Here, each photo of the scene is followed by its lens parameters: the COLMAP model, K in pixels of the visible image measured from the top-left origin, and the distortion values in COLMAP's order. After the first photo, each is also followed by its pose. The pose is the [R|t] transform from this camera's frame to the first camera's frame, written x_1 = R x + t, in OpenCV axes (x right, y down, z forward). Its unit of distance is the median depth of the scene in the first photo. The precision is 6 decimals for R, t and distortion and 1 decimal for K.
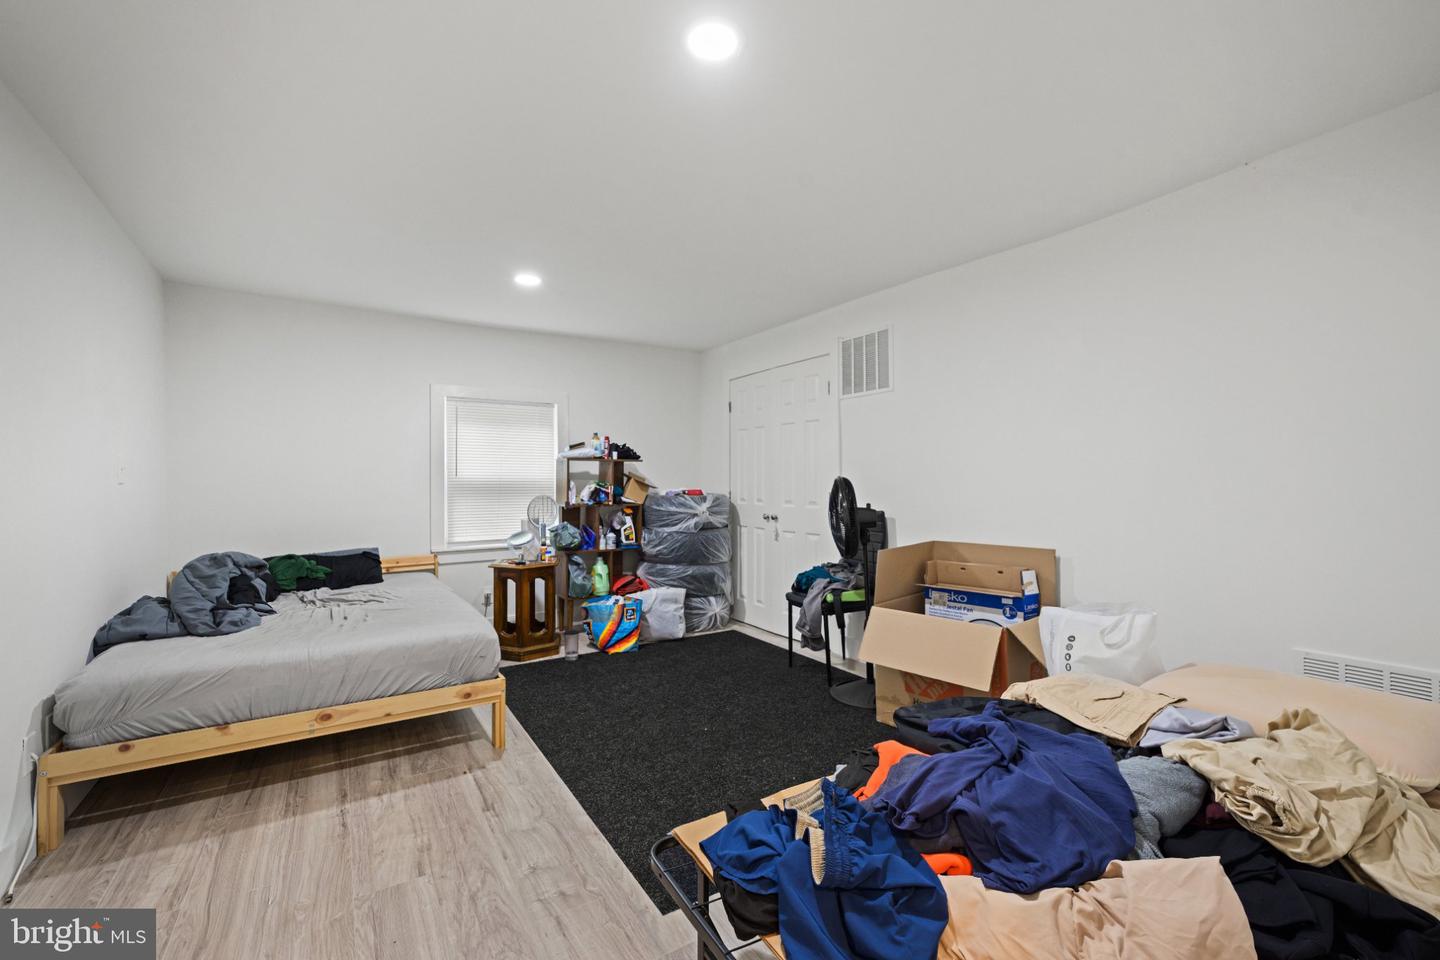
lens RADIAL K [[613.9, 0, 722.2], [0, 613.9, 480.9], [0, 0, 1]] dist [0.000312, -0.000157]
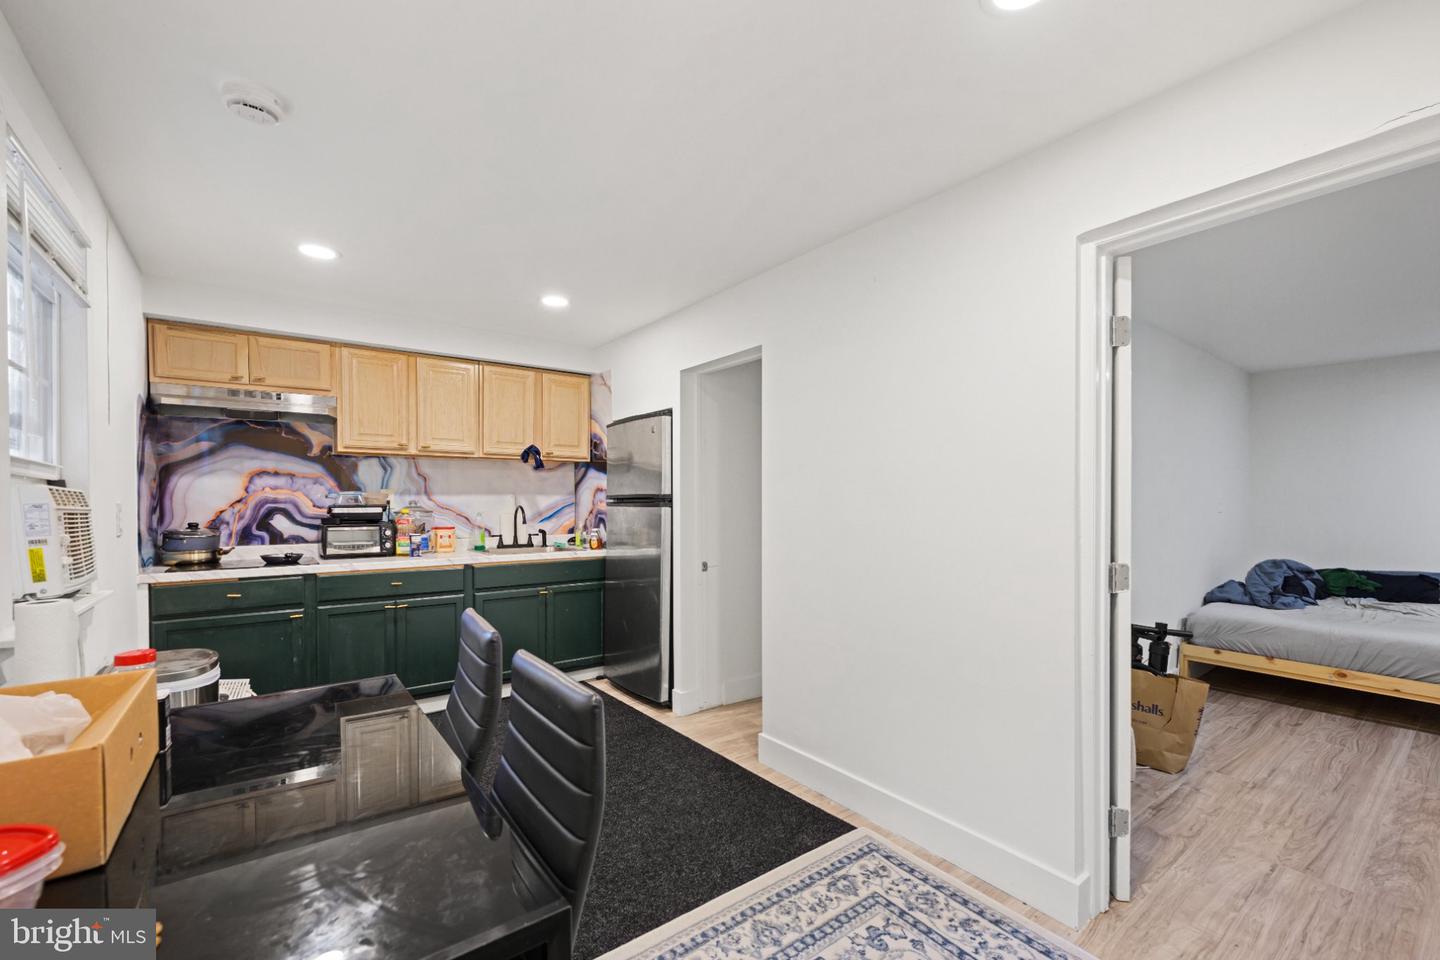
lens RADIAL K [[590.2, 0, 738.8], [0, 590.2, 511.3], [0, 0, 1]] dist [0.002307, 0.000036]
pose [[0.102920, 0.022038, -0.994446, 0.550464], [0.003061, 0.999743, 0.022473, -0.042856], [0.994685, -0.005357, 0.102826, -0.531187]]
